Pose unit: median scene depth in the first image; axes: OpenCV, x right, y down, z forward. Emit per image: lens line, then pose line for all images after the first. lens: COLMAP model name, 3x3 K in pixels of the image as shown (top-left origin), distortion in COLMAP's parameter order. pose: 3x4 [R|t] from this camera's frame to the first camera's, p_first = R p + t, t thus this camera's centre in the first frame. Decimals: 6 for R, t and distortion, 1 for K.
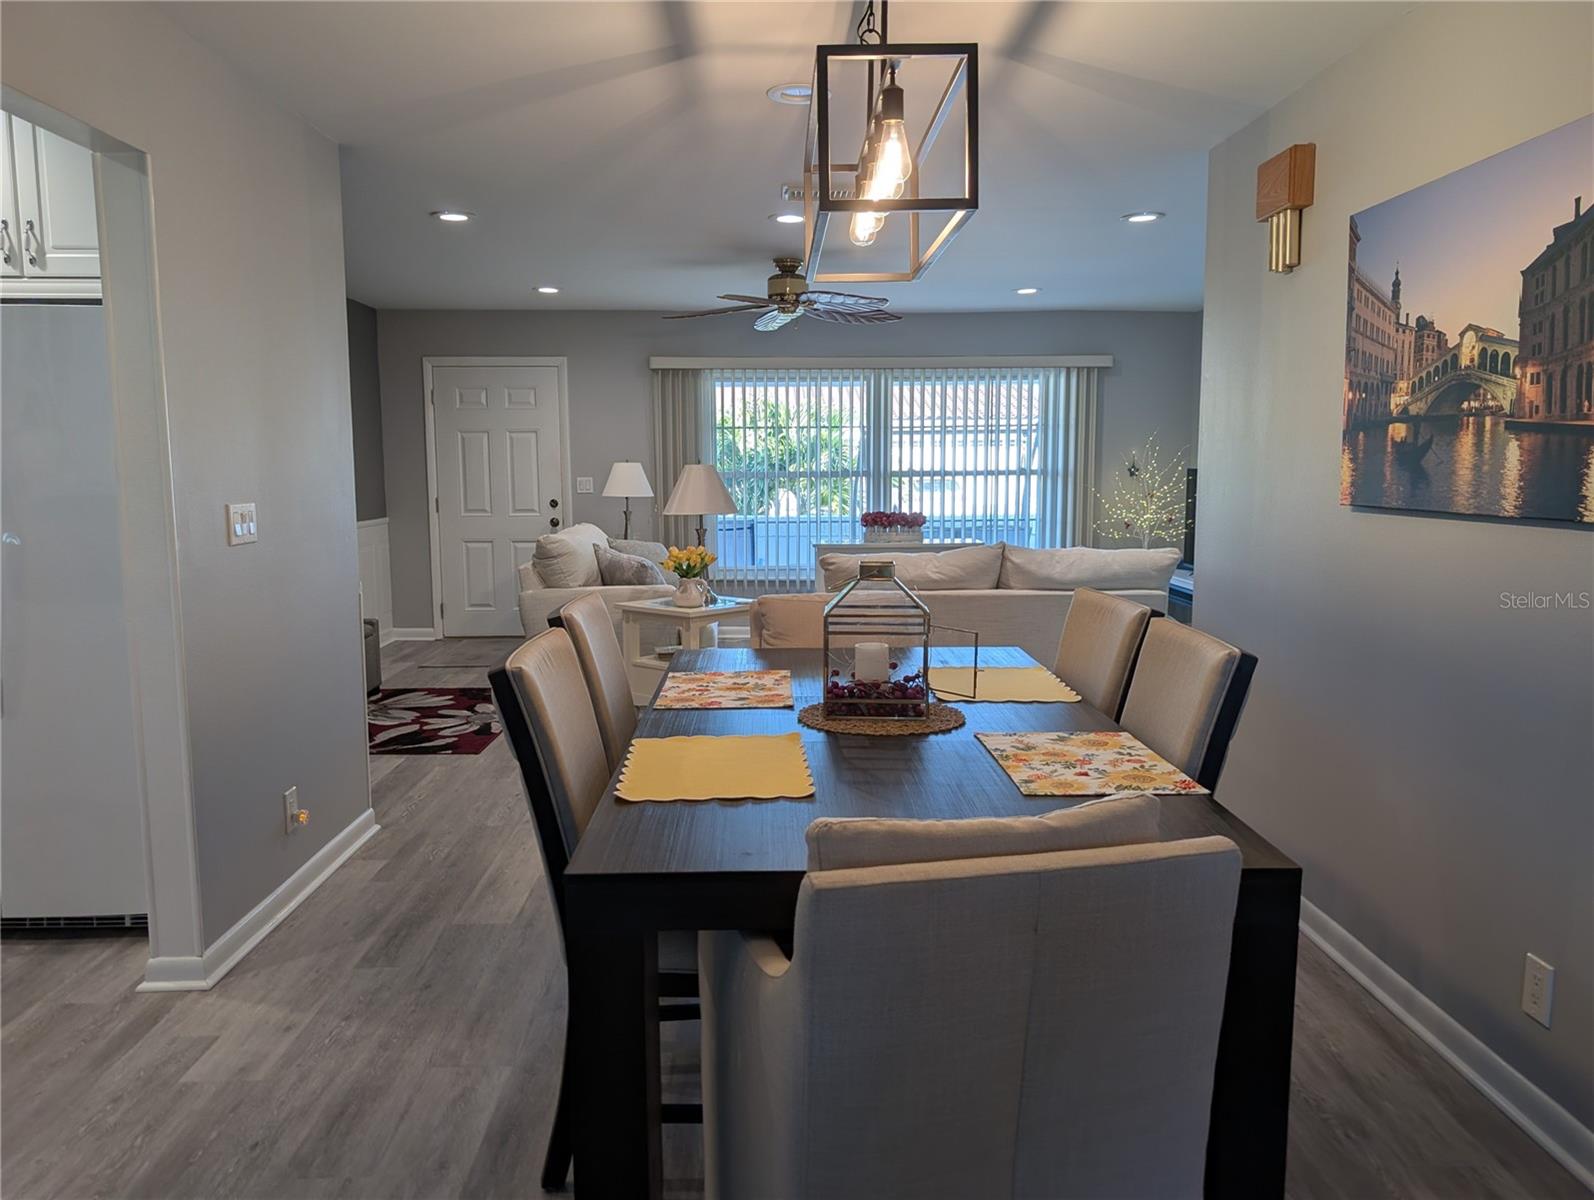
lens RADIAL K [[1152.7, 0, 810.4], [0, 1152.7, 604.4], [0, 0, 1]] dist [0.031079, -0.030146]
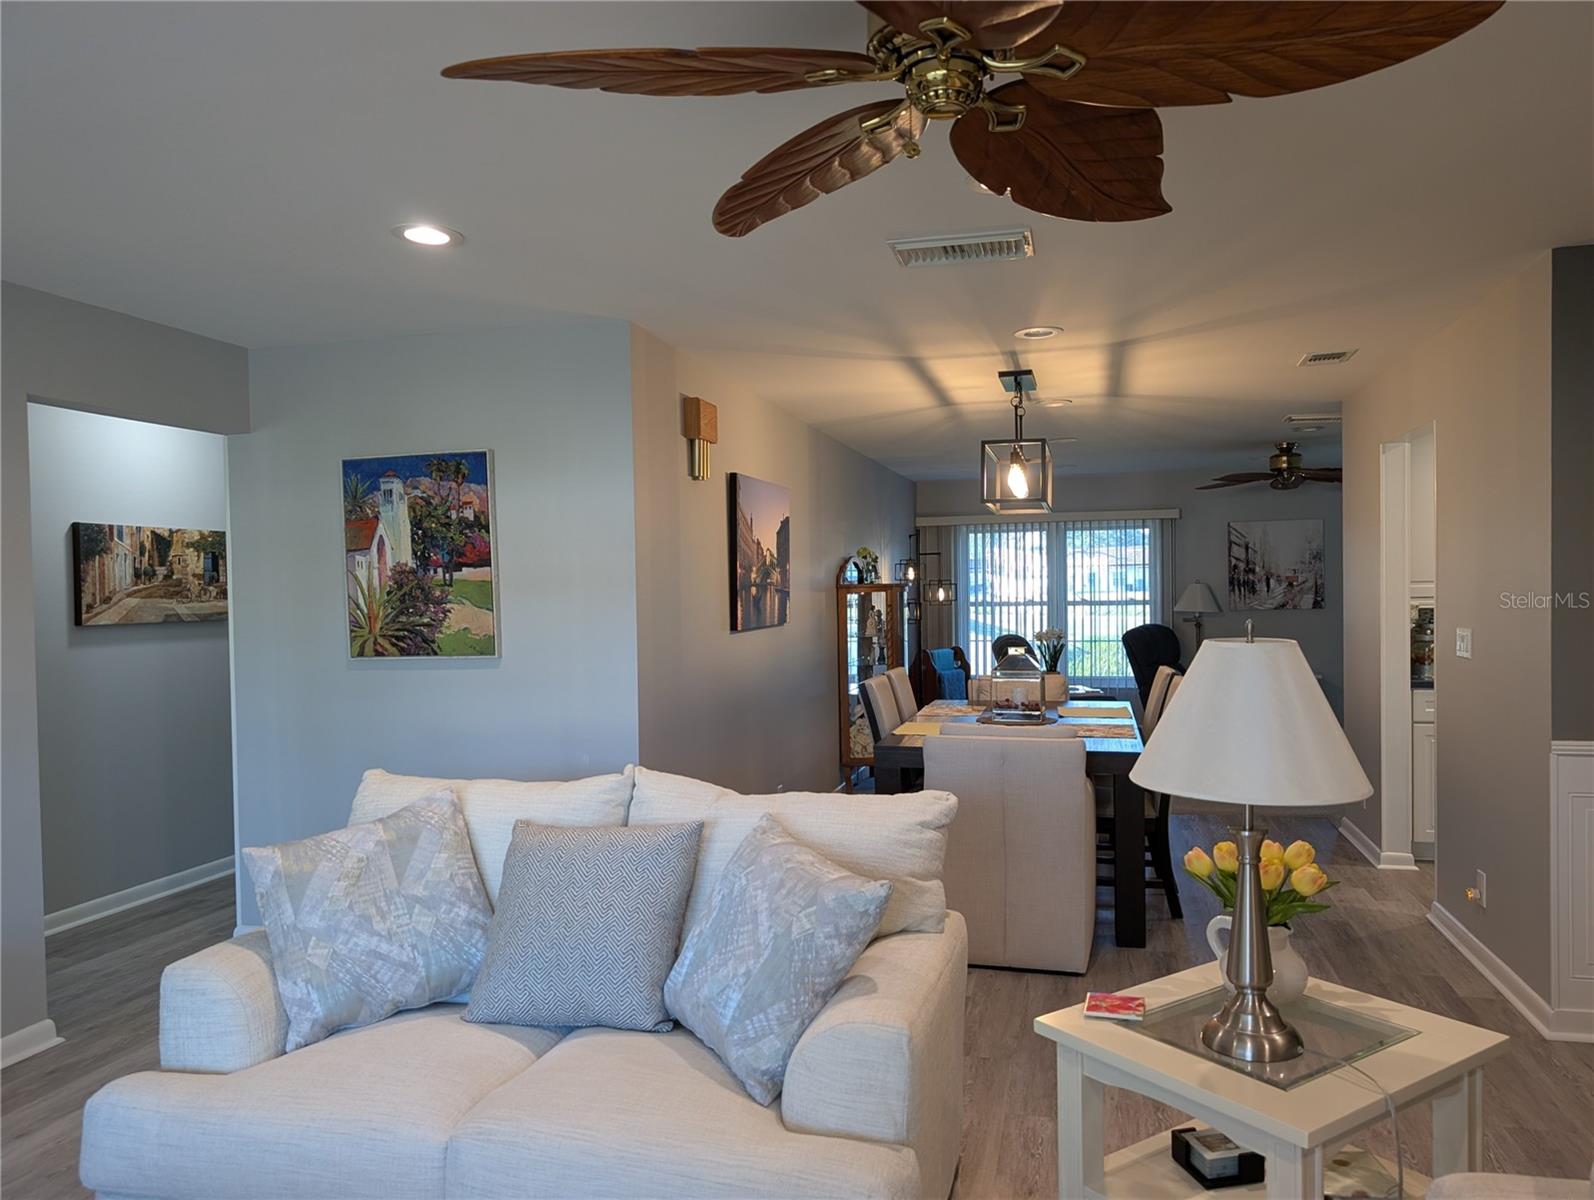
lens RADIAL K [[1152.7, 0, 800.3], [0, 1152.7, 611.0], [0, 0, 1]] dist [0.031079, -0.030146]
pose [[-0.960543, 0.010701, 0.277926, -0.136042], [0.052180, 0.988450, 0.142281, -0.389294], [-0.273194, 0.151169, -0.950007, 2.845066]]
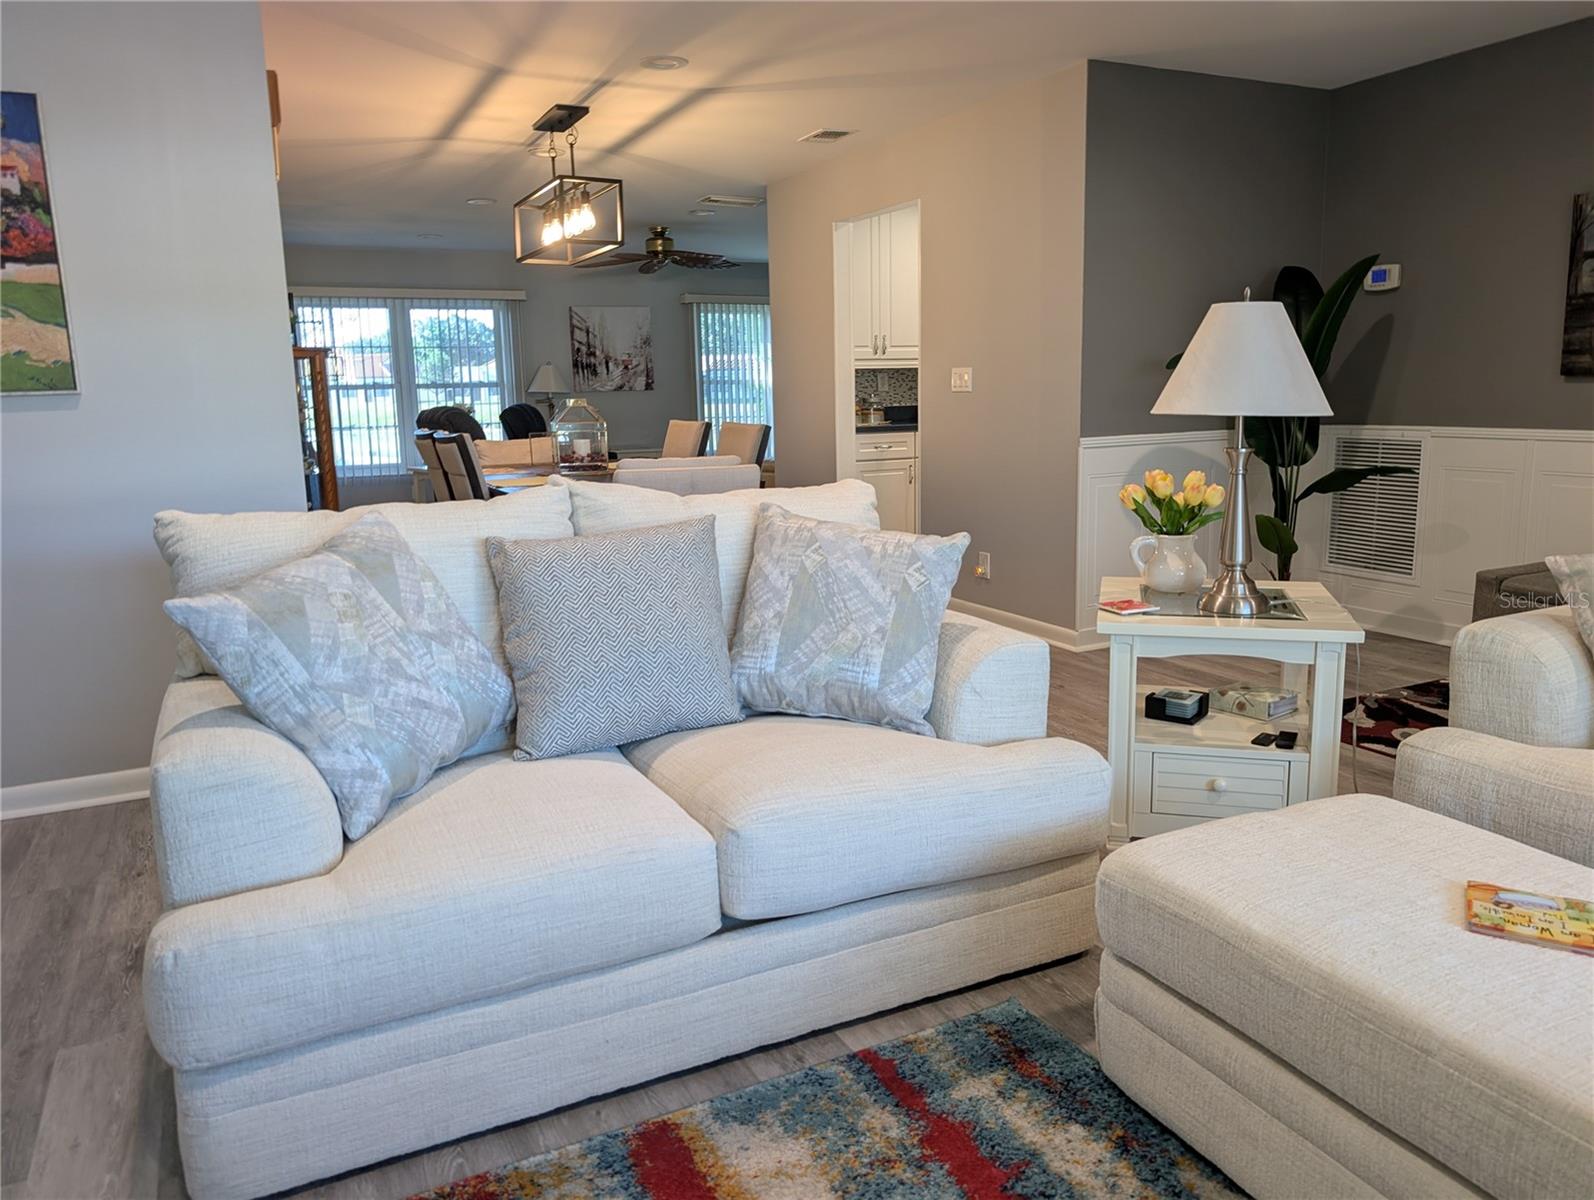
lens RADIAL K [[1152.7, 0, 805.1], [0, 1152.7, 565.9], [0, 0, 1]] dist [0.031079, -0.030146]
pose [[-0.907254, 0.084188, -0.412071, 0.527301], [-0.031607, 0.963343, 0.266406, -0.289339], [0.419393, 0.254722, -0.871336, 2.816686]]
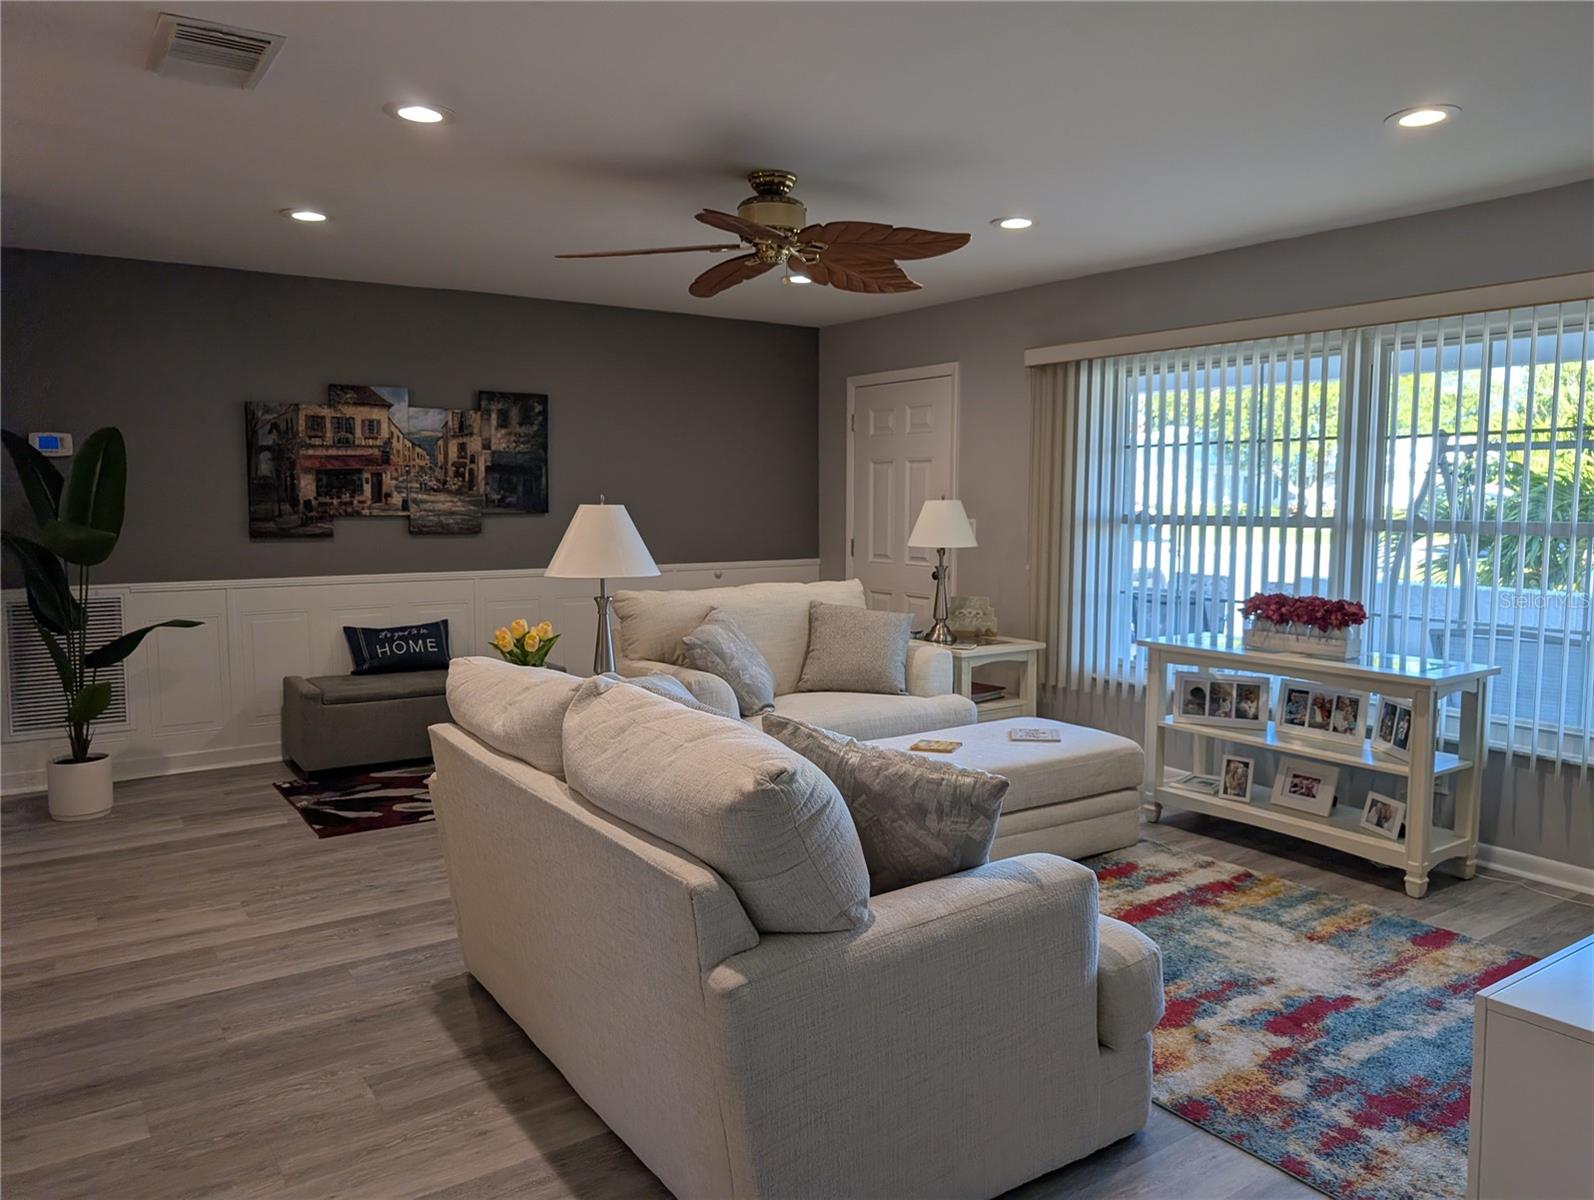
lens RADIAL K [[1152.7, 0, 811.3], [0, 1152.7, 595.5], [0, 0, 1]] dist [0.031079, -0.030146]
pose [[0.544501, 0.080338, -0.834904, 1.156264], [-0.106890, 0.993933, 0.025930, -0.207972], [0.831921, 0.075124, 0.549785, 1.524494]]
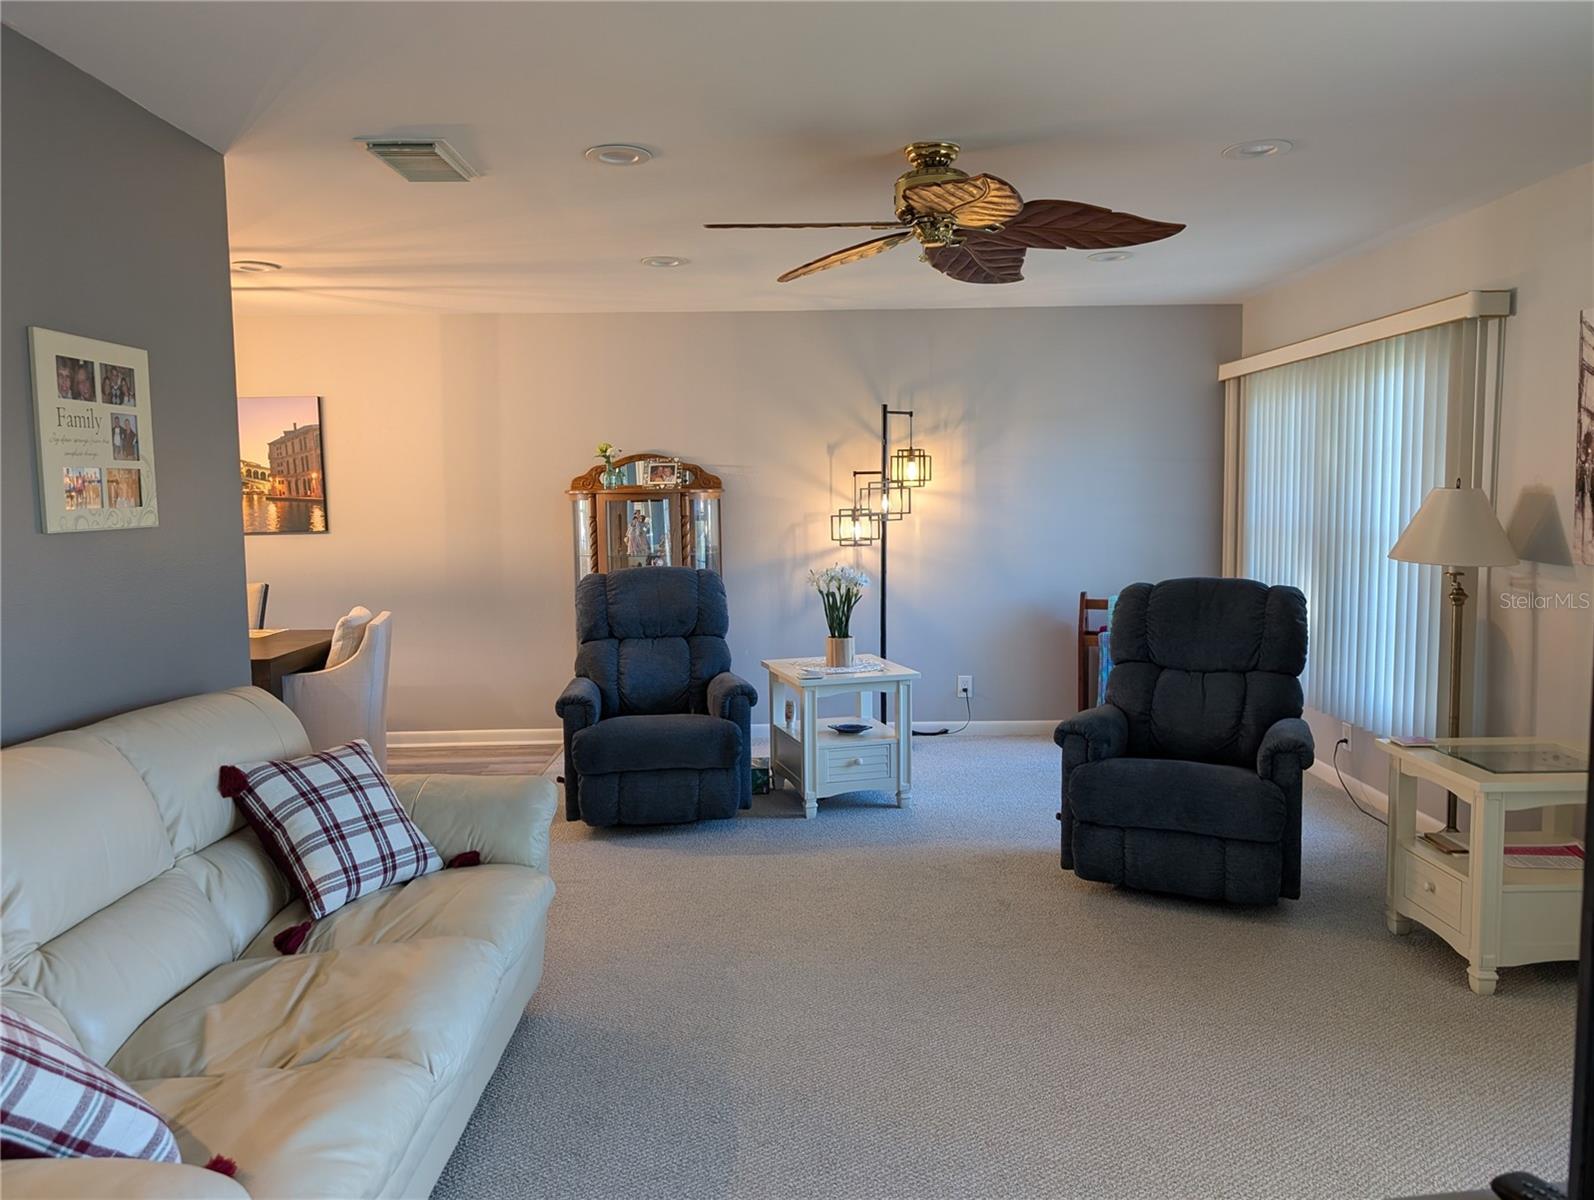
lens RADIAL K [[1152.7, 0, 822.0], [0, 1152.7, 586.3], [0, 0, 1]] dist [0.031079, -0.030146]
pose [[0.008355, -0.078252, 0.996899, -1.745039], [0.138666, 0.987392, 0.076344, 0.017269], [-0.990304, 0.137598, 0.019100, -0.252569]]
